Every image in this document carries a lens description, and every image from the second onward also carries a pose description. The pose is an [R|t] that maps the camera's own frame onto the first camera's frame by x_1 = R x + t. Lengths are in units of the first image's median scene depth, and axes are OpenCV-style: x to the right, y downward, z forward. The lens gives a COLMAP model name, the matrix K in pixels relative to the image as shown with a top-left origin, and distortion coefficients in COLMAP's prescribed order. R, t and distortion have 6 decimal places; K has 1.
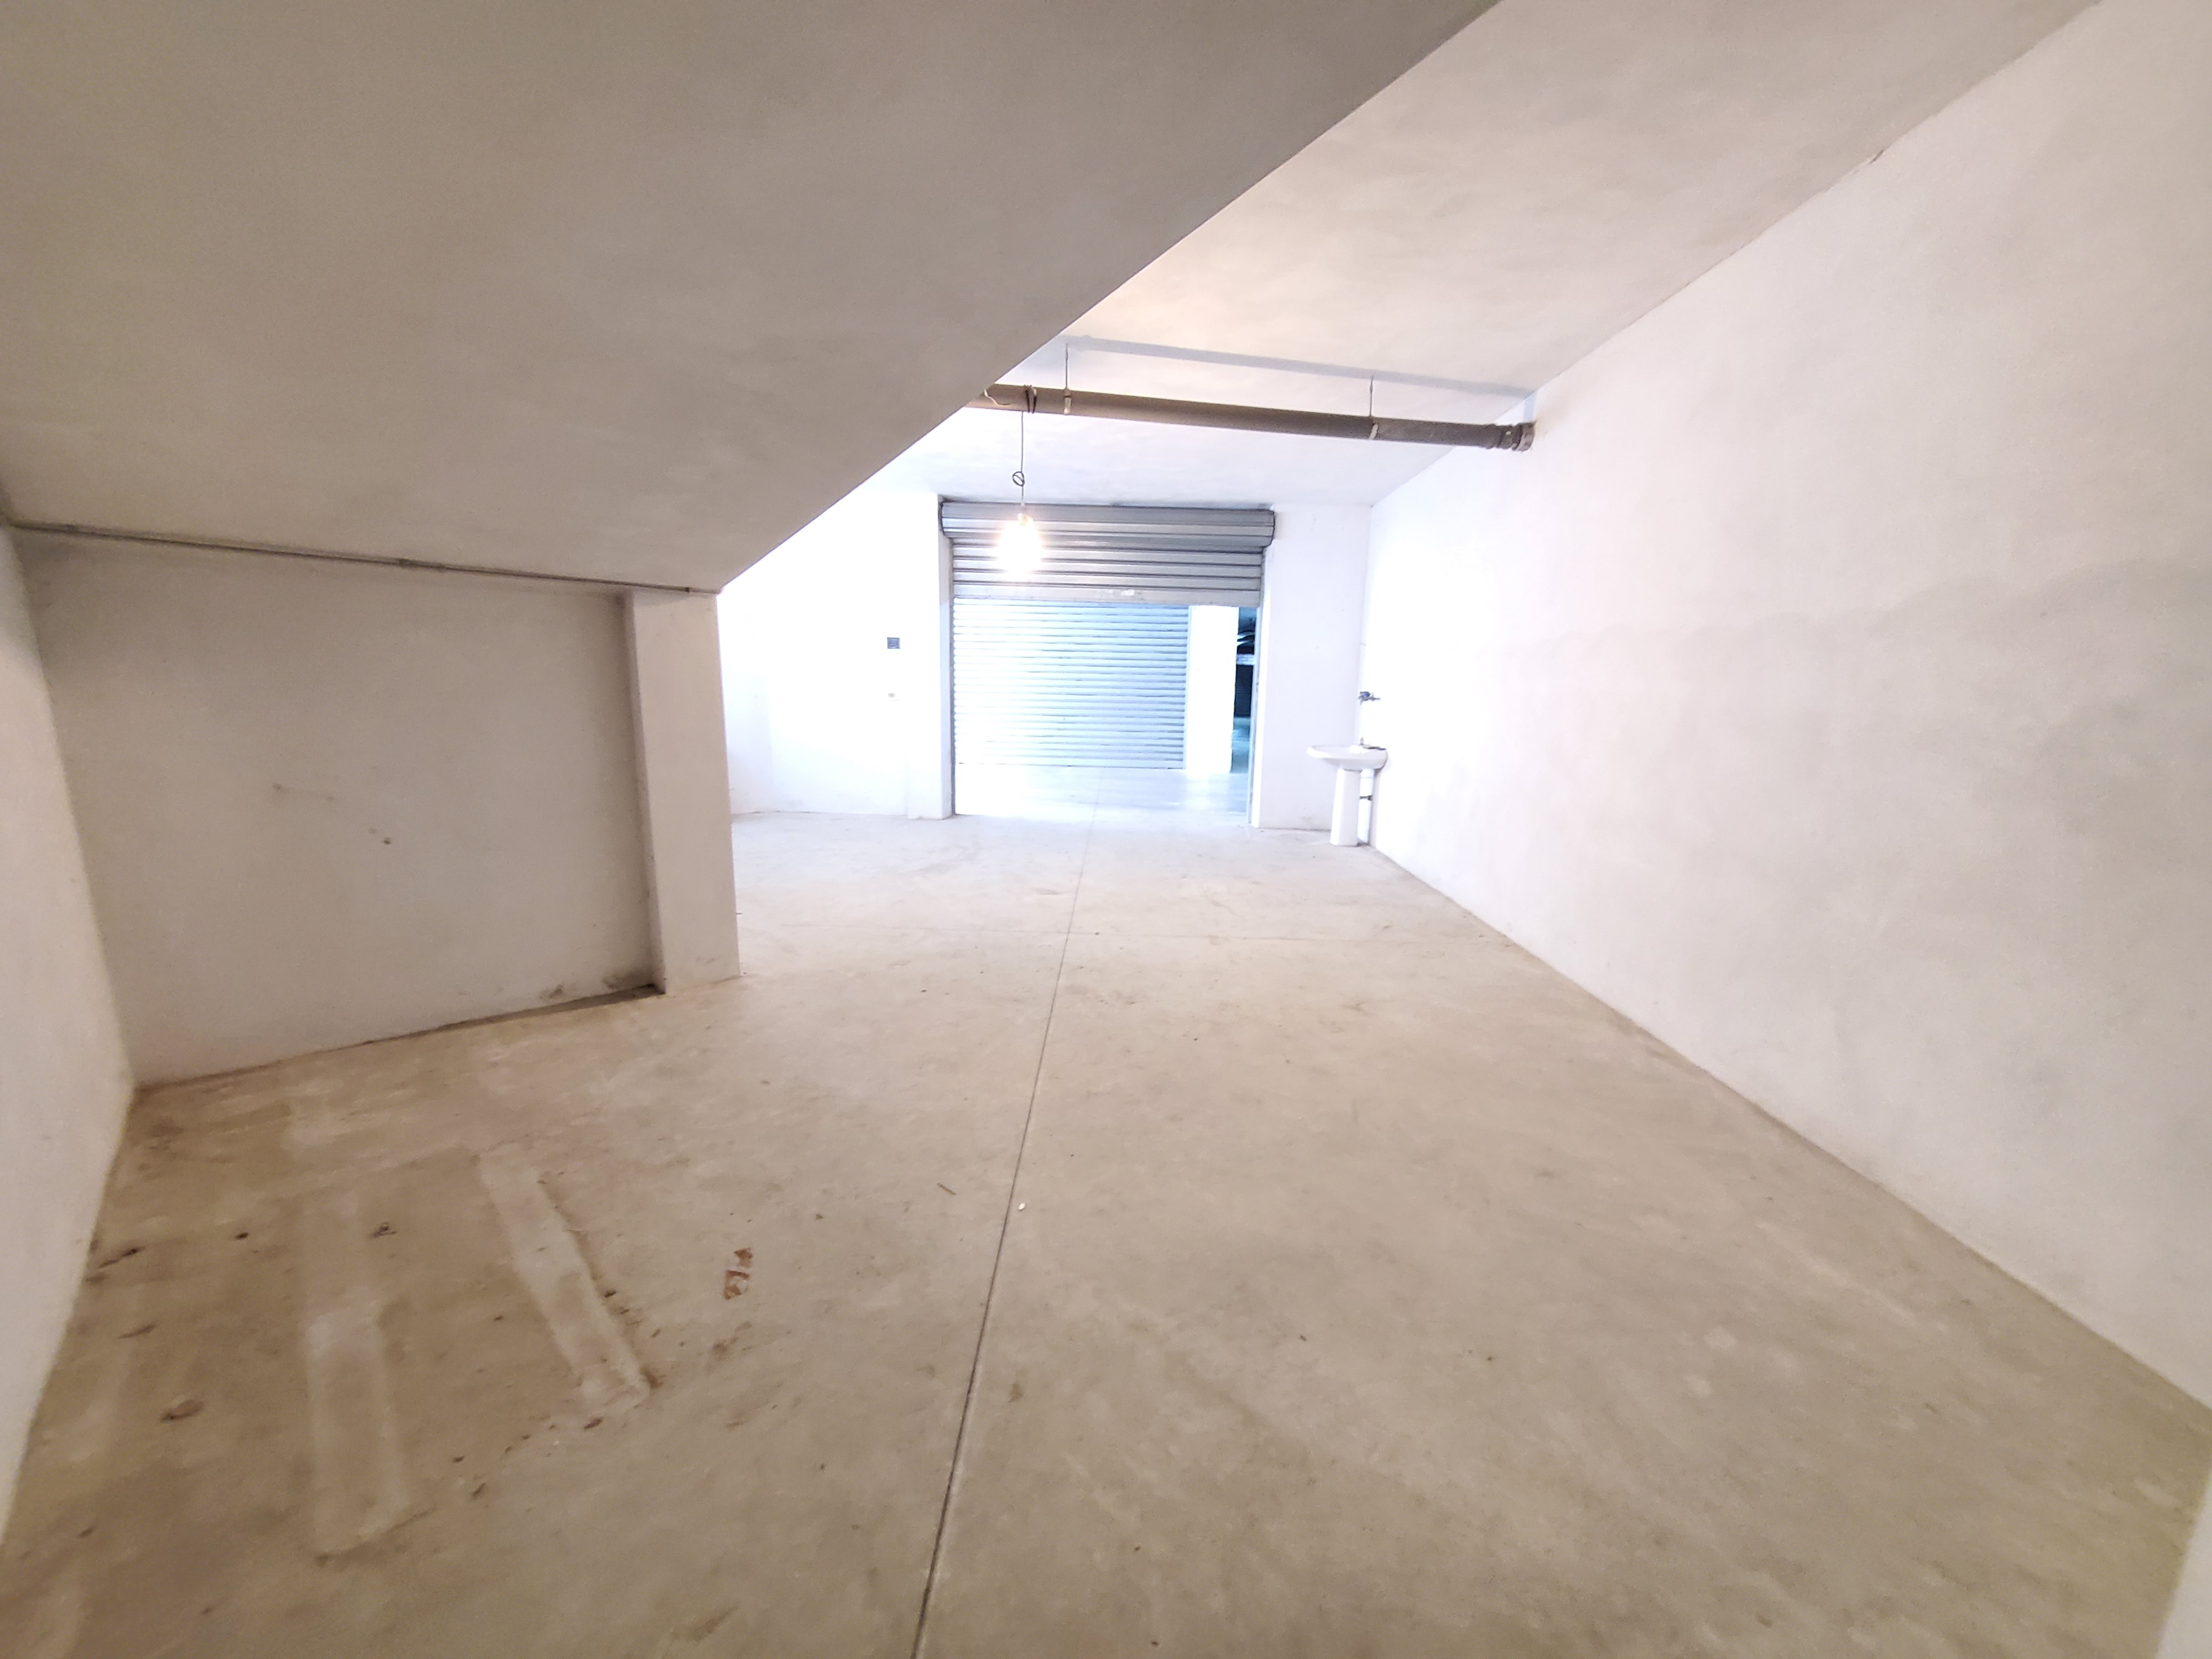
lens RADIAL K [[867.8, 0, 1106.5], [0, 867.8, 848.2], [0, 0, 1]] dist [0.009431, 0.000065]
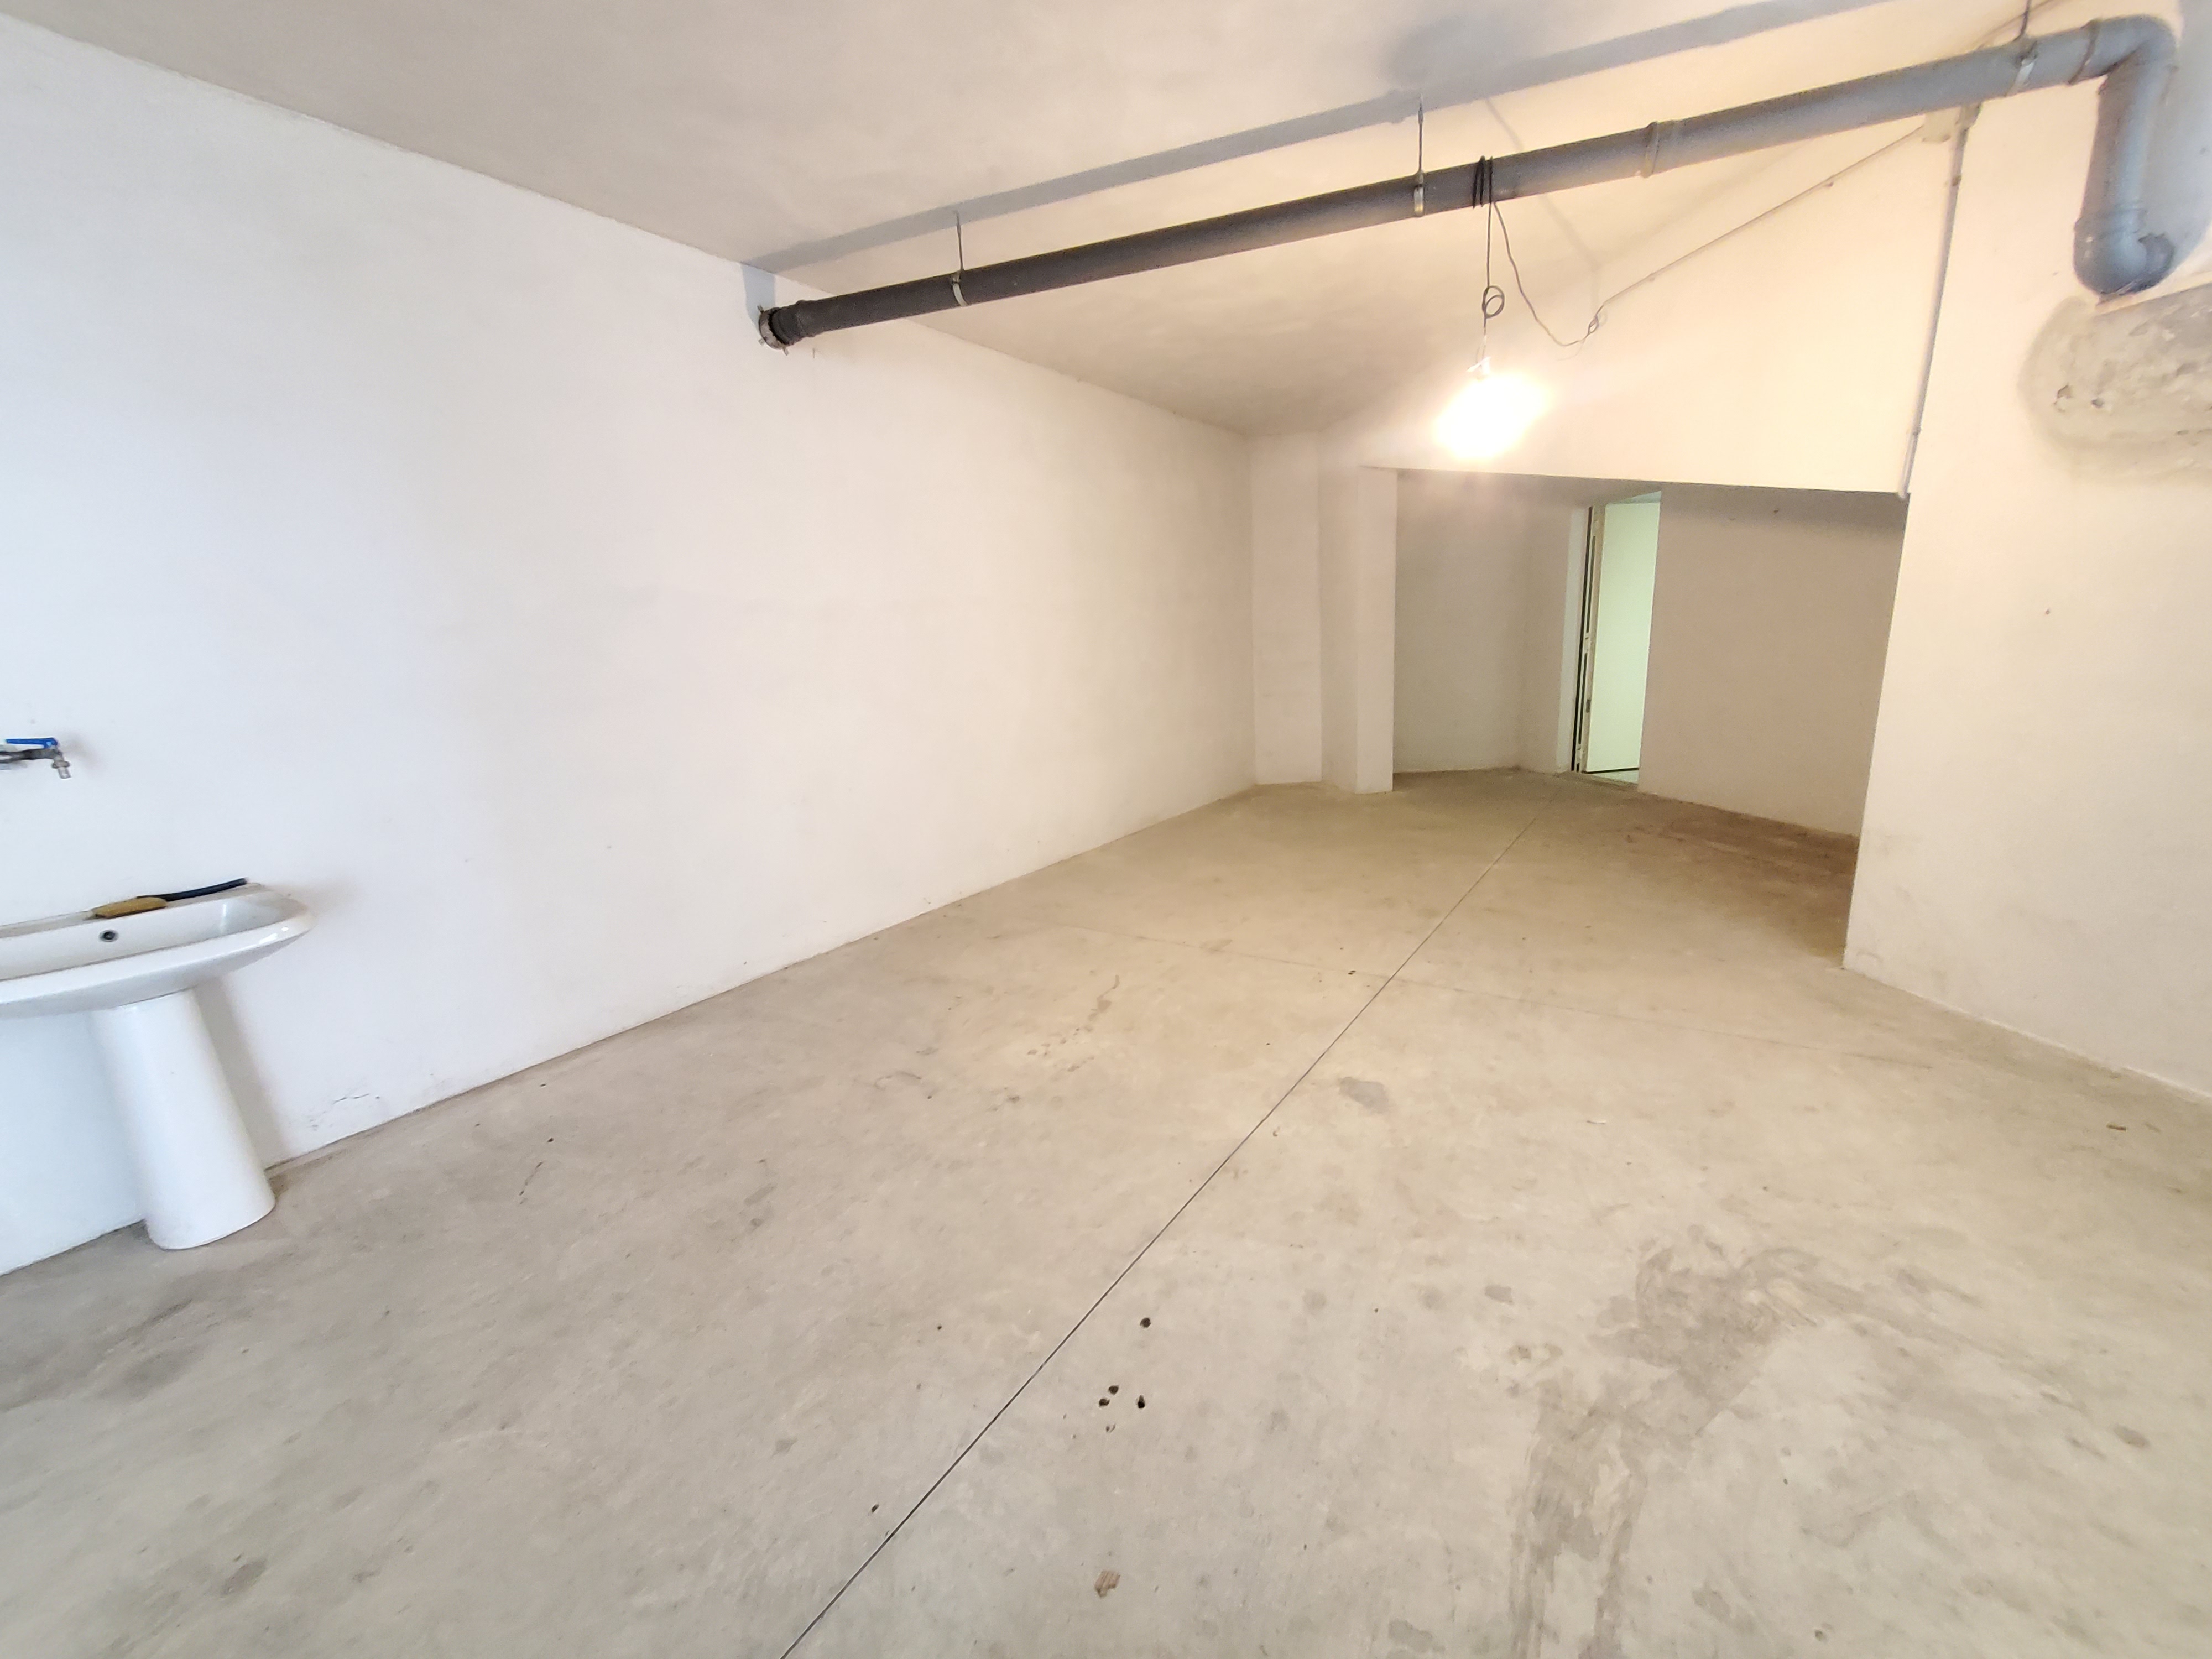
lens RADIAL K [[869.4, 0, 1111.4], [0, 869.4, 847.0], [0, 0, 1]] dist [0.002890, 0.000888]
pose [[-0.835896, -0.099760, 0.539746, -0.224780], [0.146379, 0.907217, 0.394374, -0.315741], [-0.529009, 0.408663, -0.743736, 1.589275]]
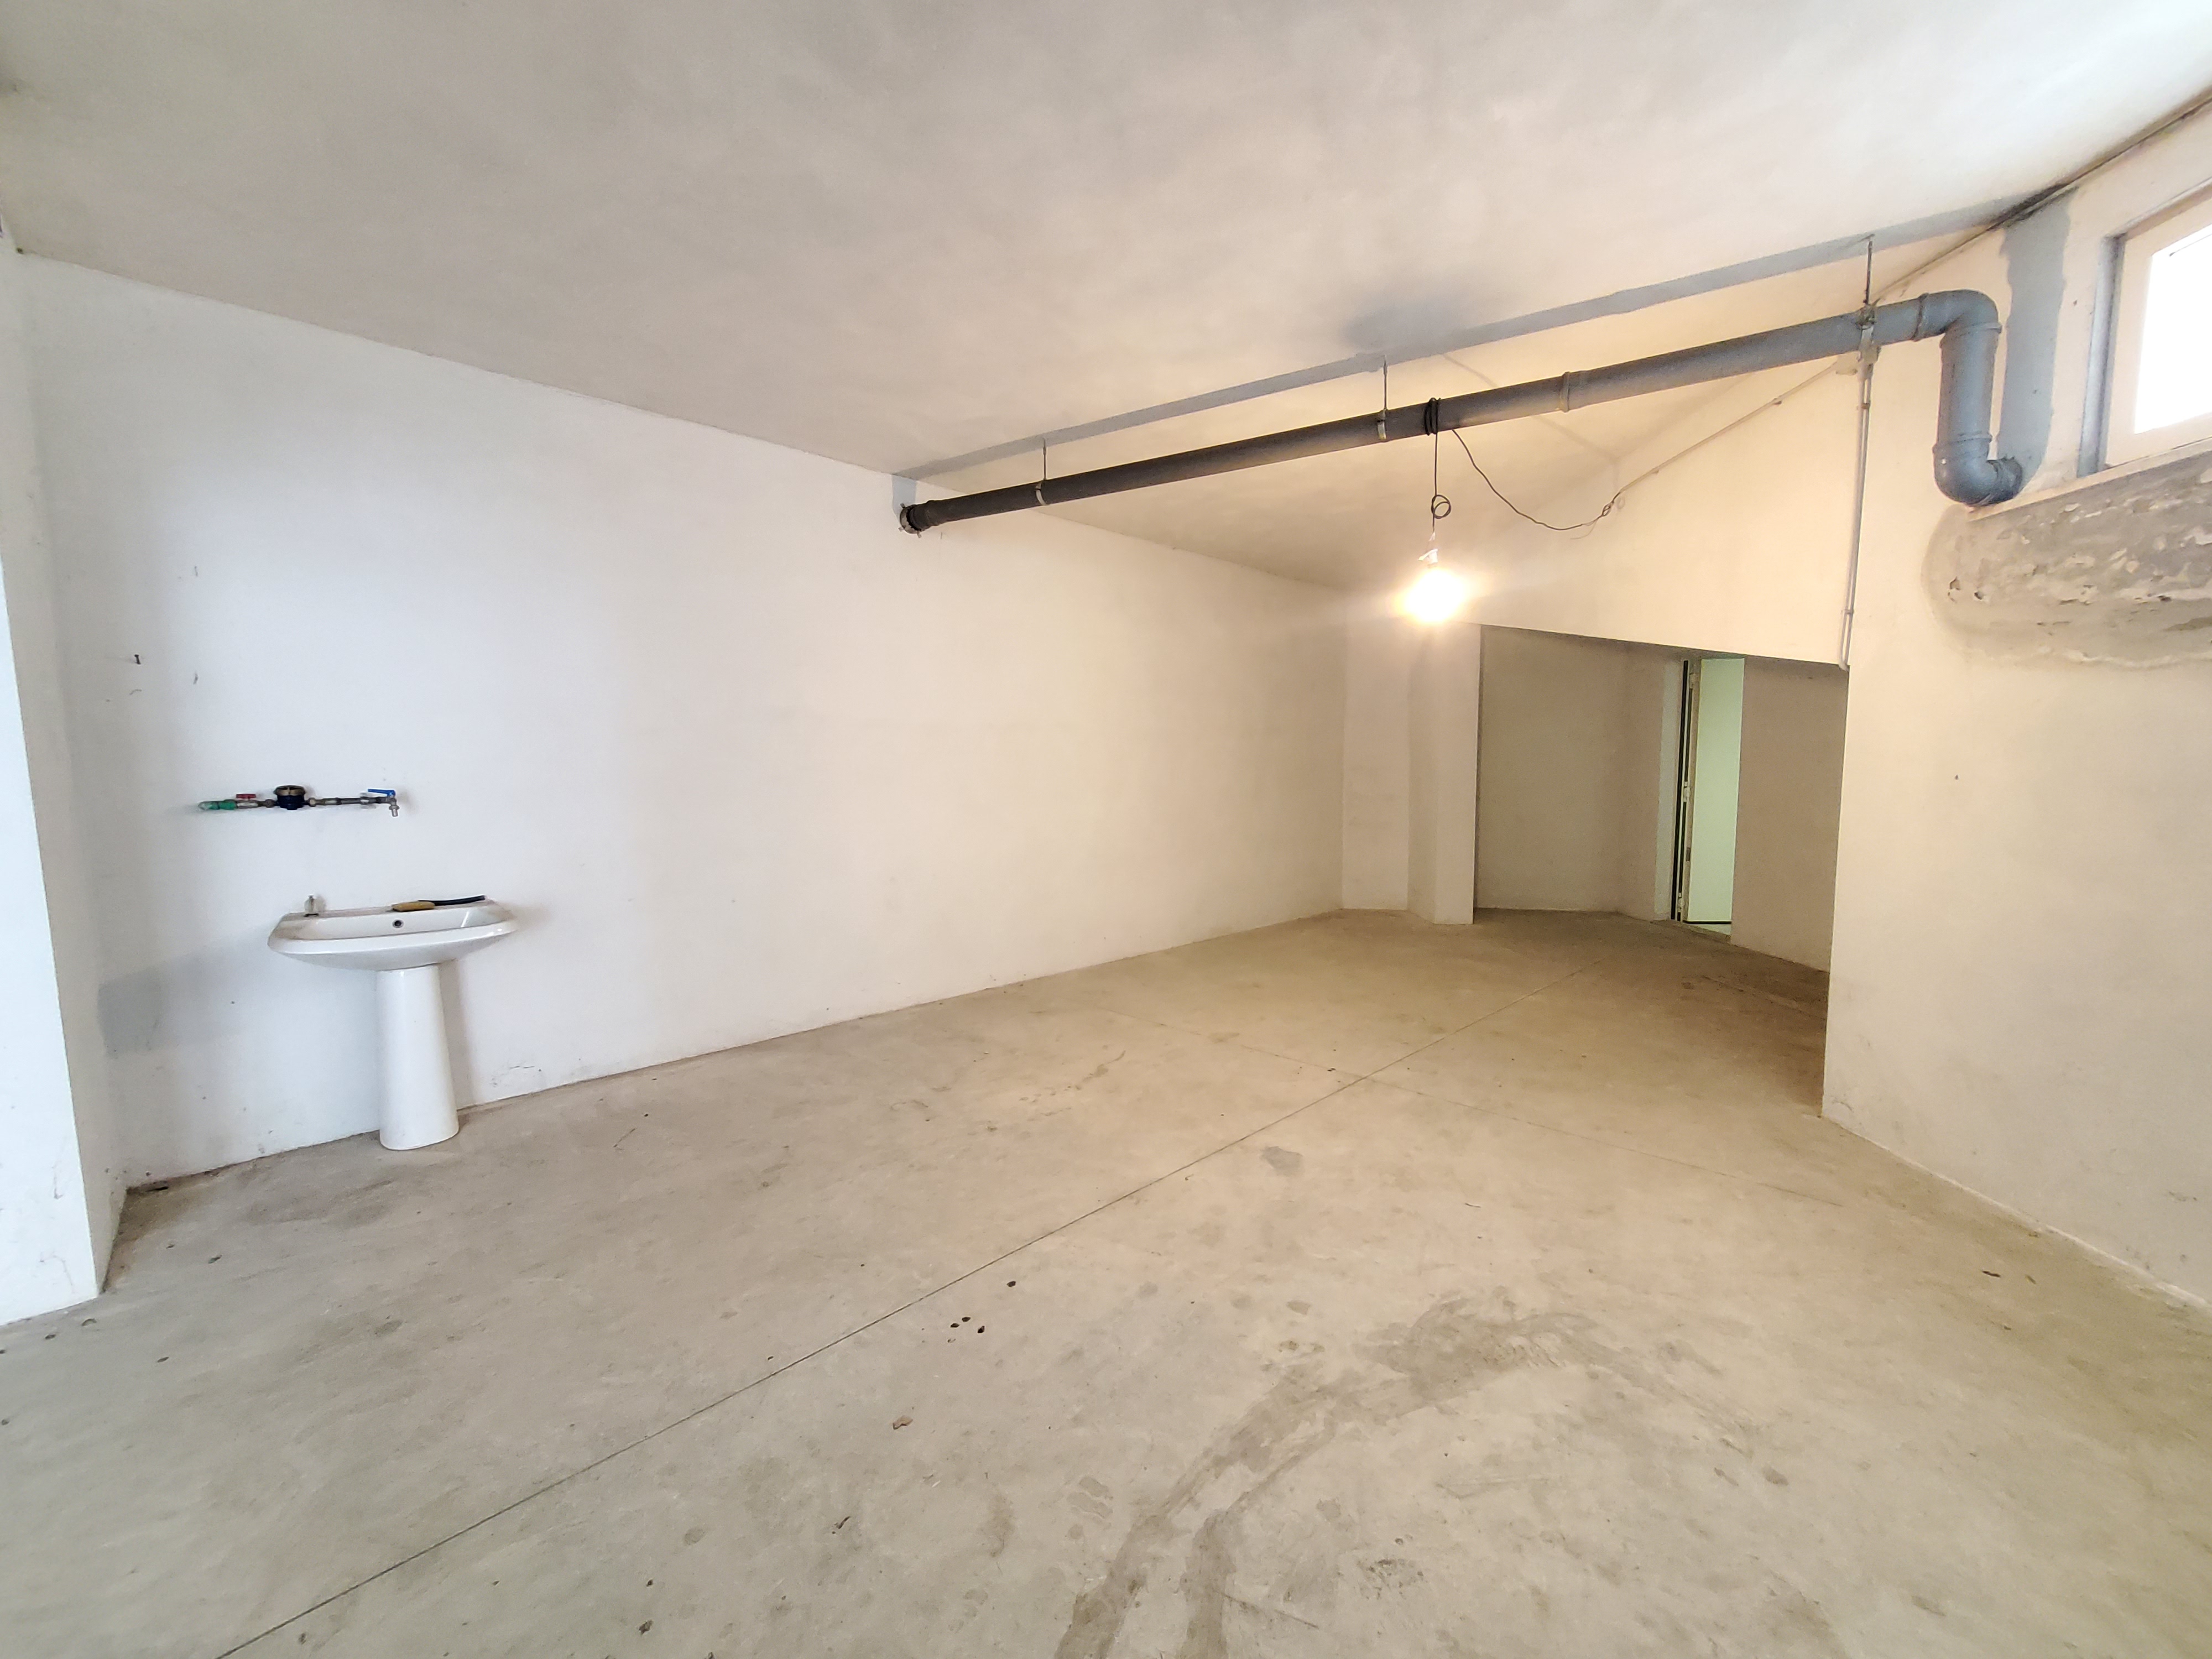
lens RADIAL K [[867.0, 0, 1110.5], [0, 867.0, 846.7], [0, 0, 1]] dist [0.005943, -0.000421]
pose [[-0.715923, -0.074622, 0.694180, -0.402871], [0.130707, 0.962368, 0.238252, -0.316321], [-0.685835, 0.261304, -0.679228, 1.609187]]
